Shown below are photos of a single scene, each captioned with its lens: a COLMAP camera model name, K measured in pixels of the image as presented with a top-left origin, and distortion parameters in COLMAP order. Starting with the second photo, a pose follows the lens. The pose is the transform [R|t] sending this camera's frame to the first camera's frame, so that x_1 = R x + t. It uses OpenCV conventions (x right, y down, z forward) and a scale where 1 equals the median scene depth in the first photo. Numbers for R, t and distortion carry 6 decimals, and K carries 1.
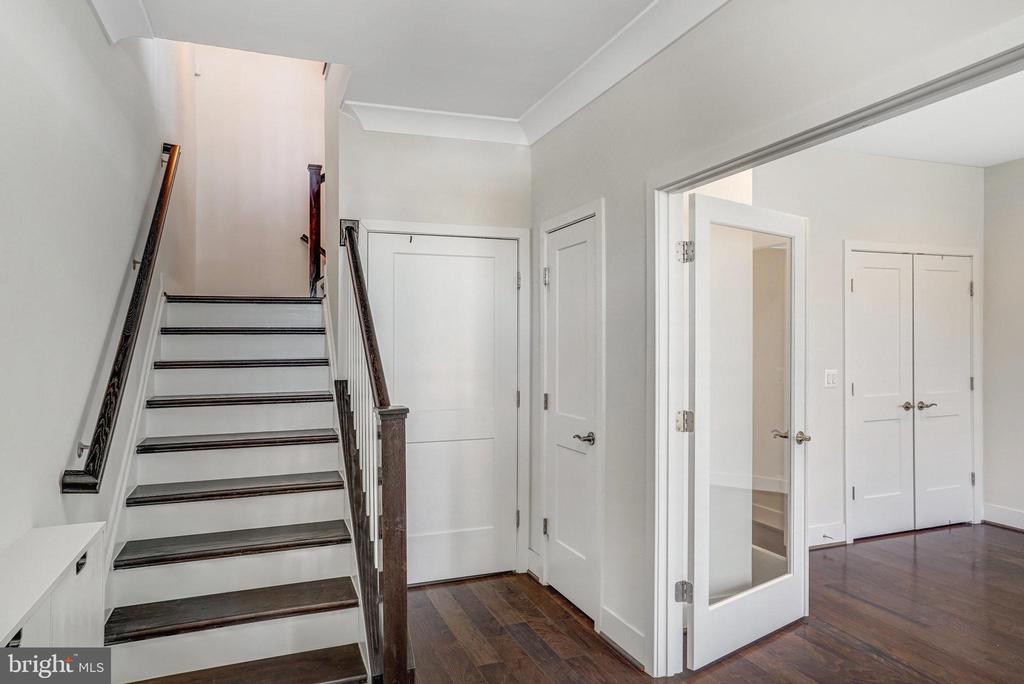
lens RADIAL K [[670.4, 0, 510.6], [0, 670.4, 338.5], [0, 0, 1]] dist [0.008146, 0.004671]
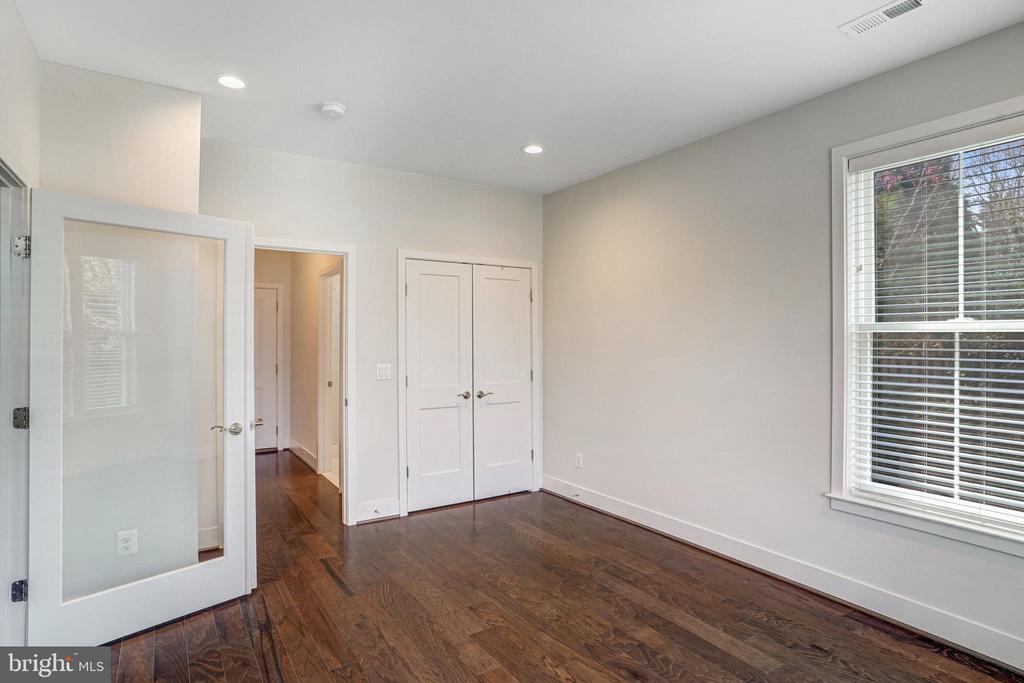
lens RADIAL K [[569.4, 0, 514.3], [0, 569.4, 344.3], [0, 0, 1]] dist [-0.005206, 0.003351]
pose [[0.977867, 0.004872, 0.209172, 0.466897], [-0.008074, 0.999863, 0.014458, -0.002250], [-0.209073, -0.015827, 0.977772, 0.021695]]
